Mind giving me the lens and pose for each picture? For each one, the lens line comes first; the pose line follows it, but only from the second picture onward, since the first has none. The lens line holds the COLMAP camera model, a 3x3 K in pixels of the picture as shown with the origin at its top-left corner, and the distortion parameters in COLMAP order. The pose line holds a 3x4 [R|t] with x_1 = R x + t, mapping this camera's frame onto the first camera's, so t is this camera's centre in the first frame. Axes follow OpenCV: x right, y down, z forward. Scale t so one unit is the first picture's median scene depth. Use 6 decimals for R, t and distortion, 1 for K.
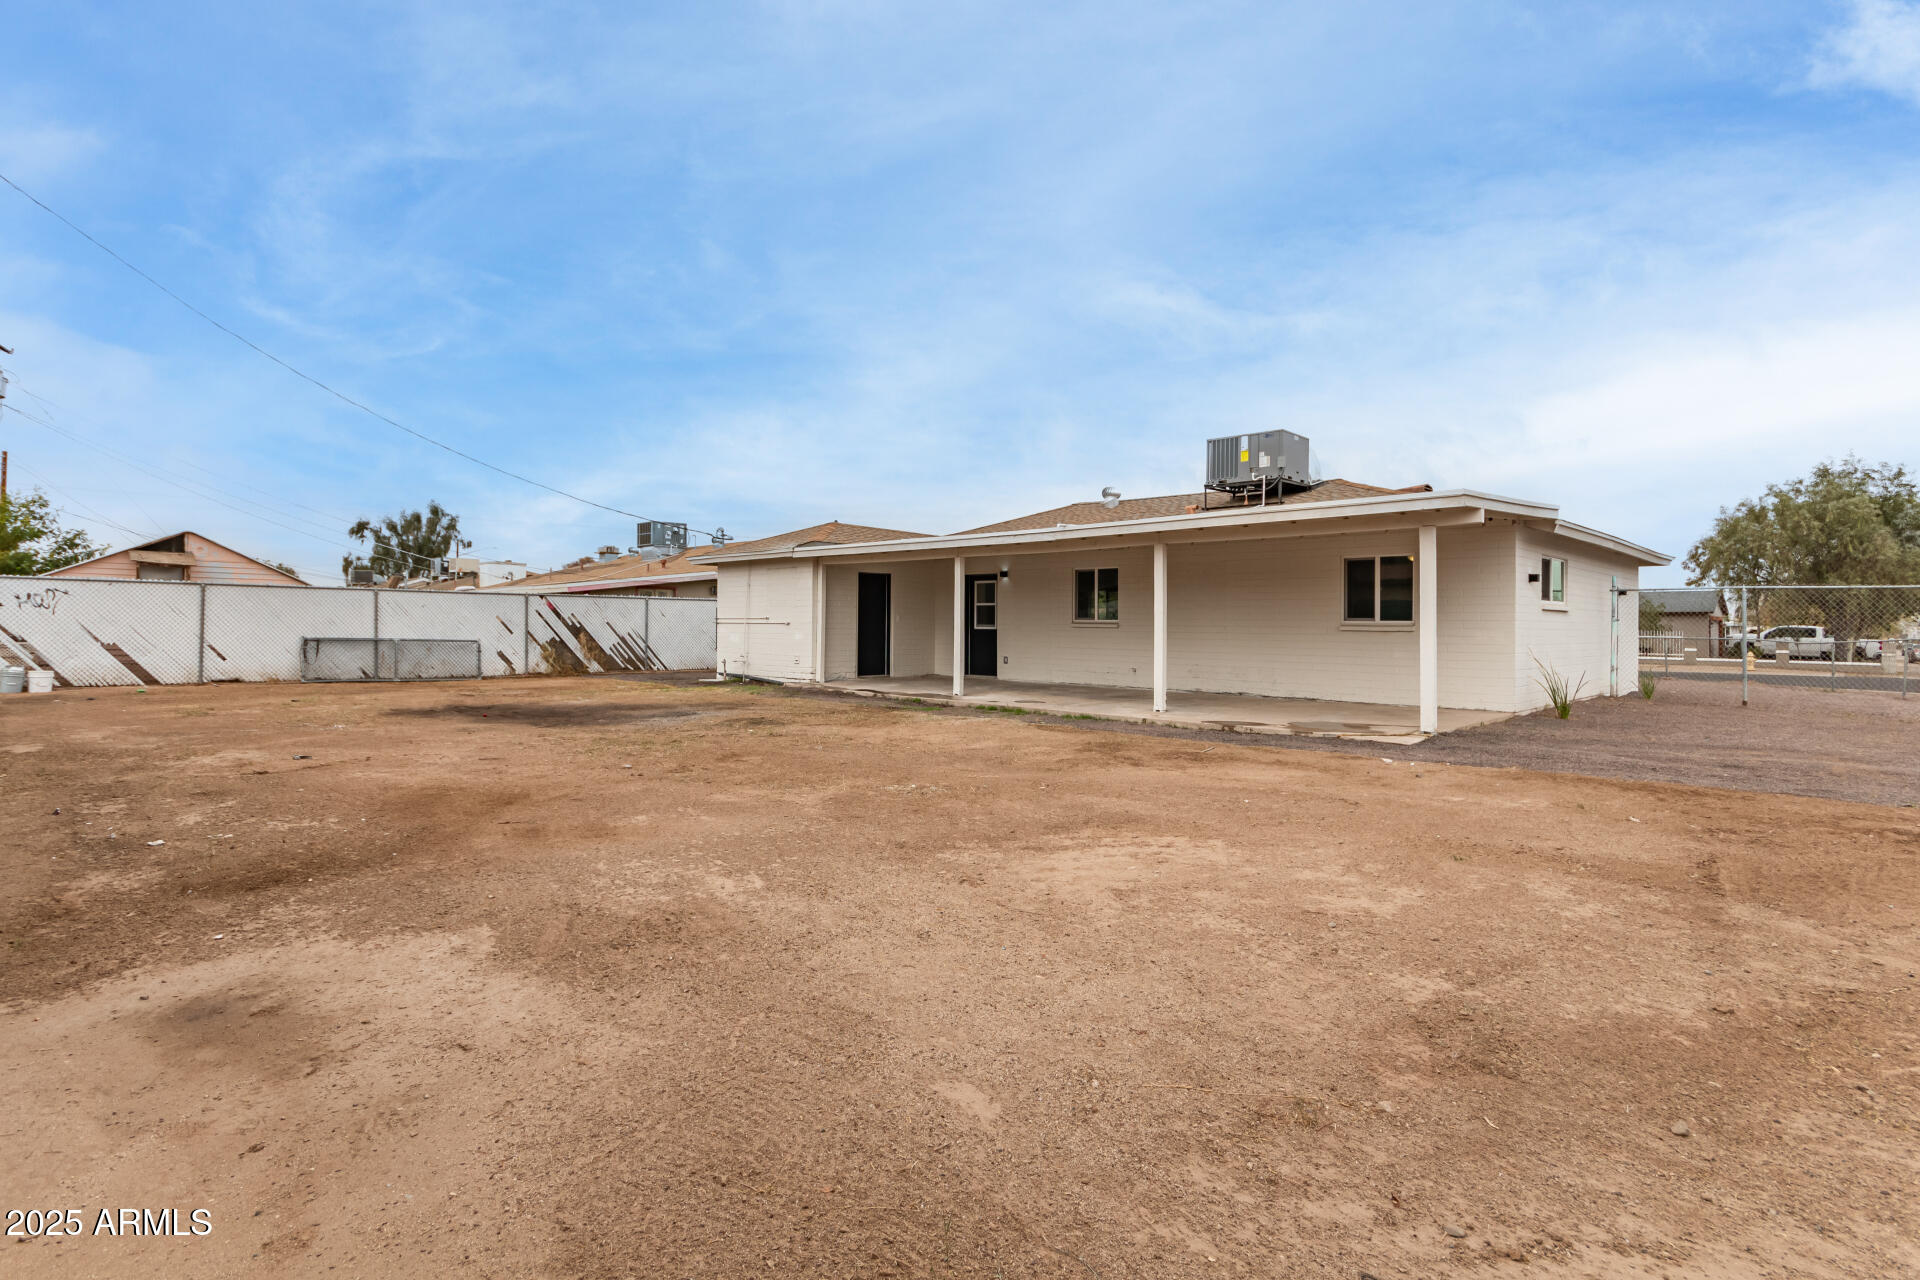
lens RADIAL K [[913.2, 0, 963.6], [0, 913.2, 602.9], [0, 0, 1]] dist [-0.000732, 0.000270]
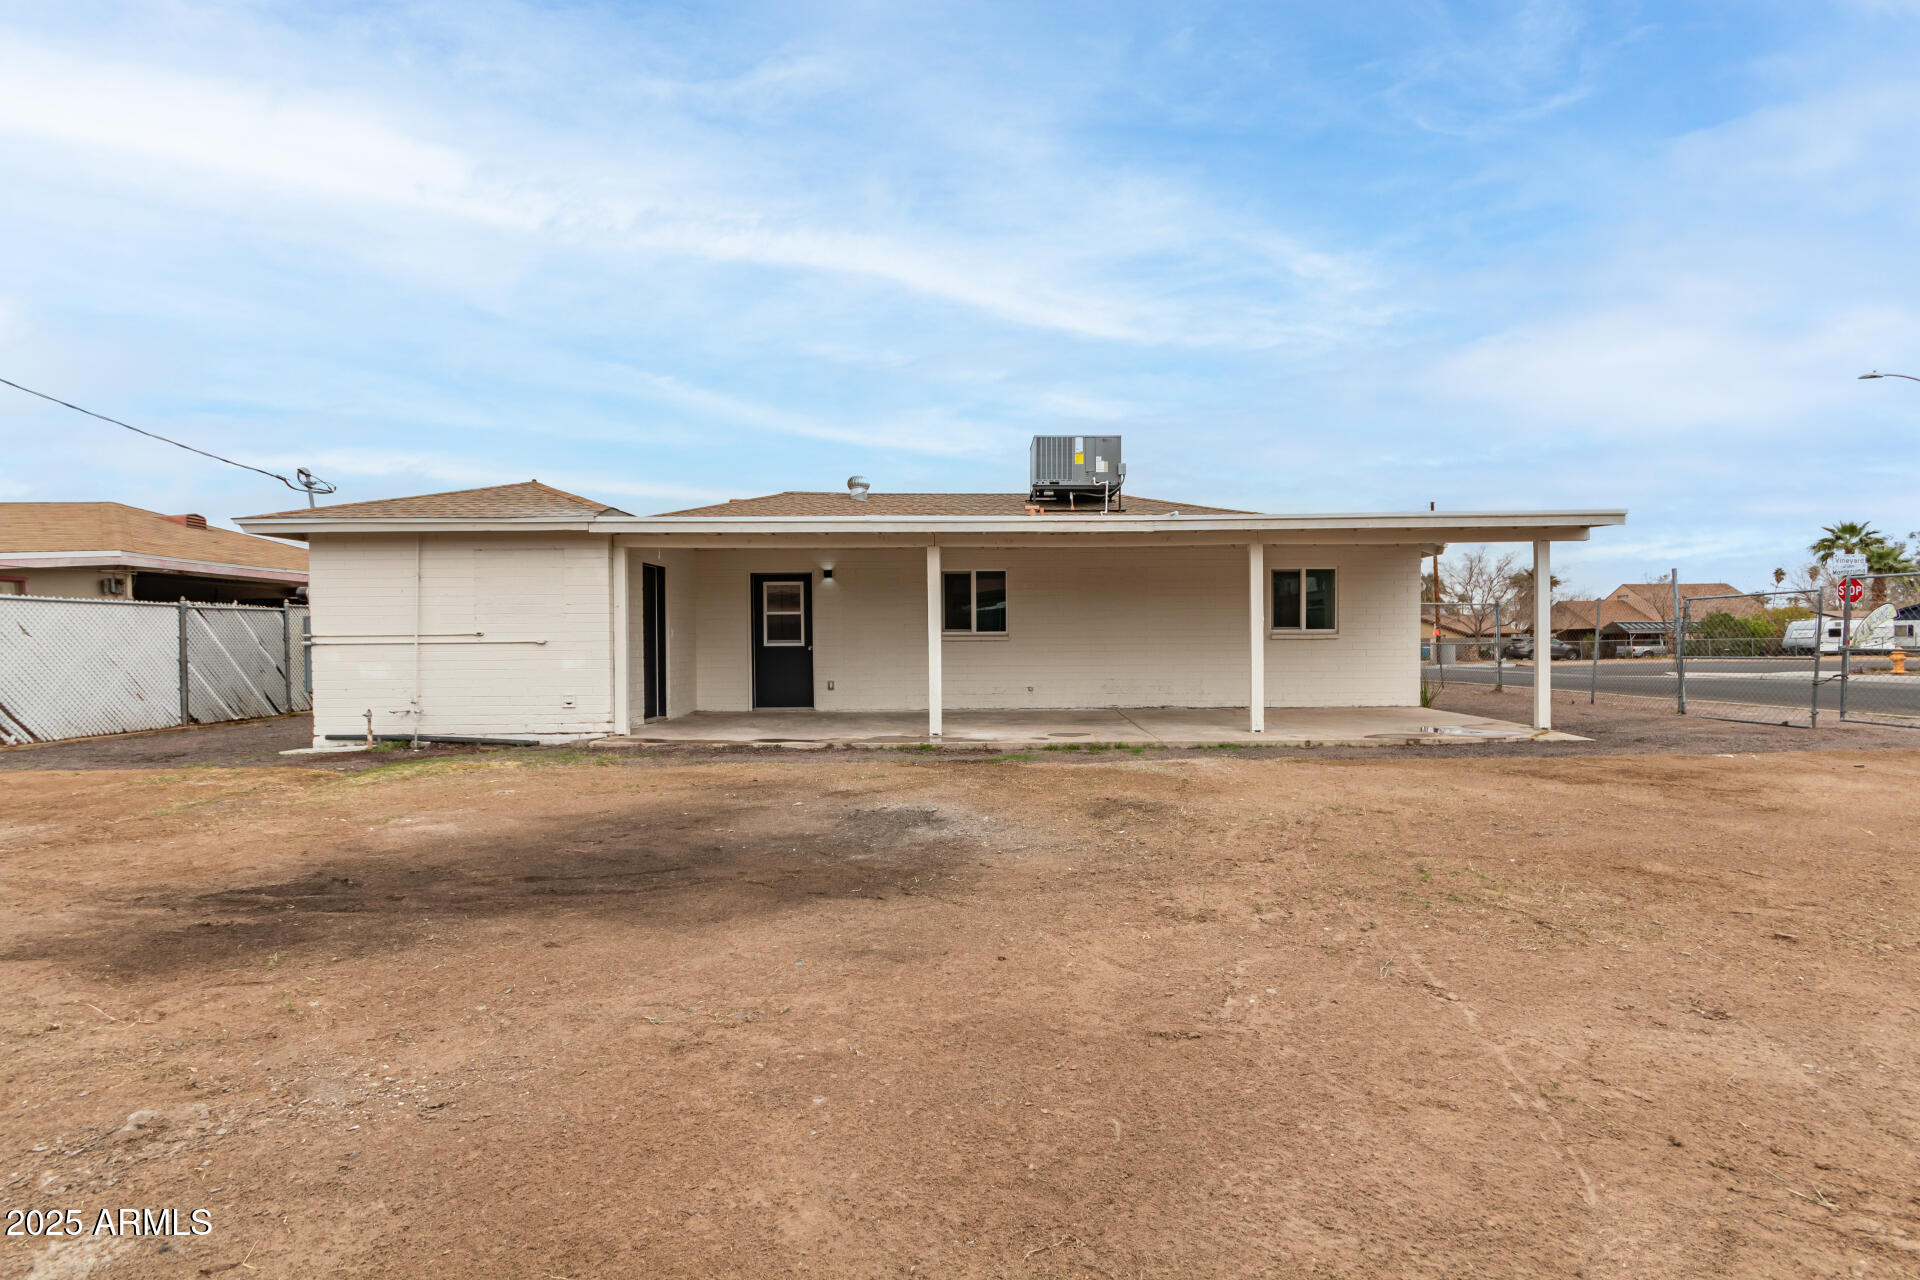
lens RADIAL K [[887.3, 0, 971.6], [0, 887.3, 644.6], [0, 0, 1]] dist [0.001234, 0.001336]
pose [[0.713947, -0.018855, 0.699946, -0.397869], [-0.002831, 0.999551, 0.029814, 0.005595], [-0.700194, -0.023267, 0.713573, 0.387179]]
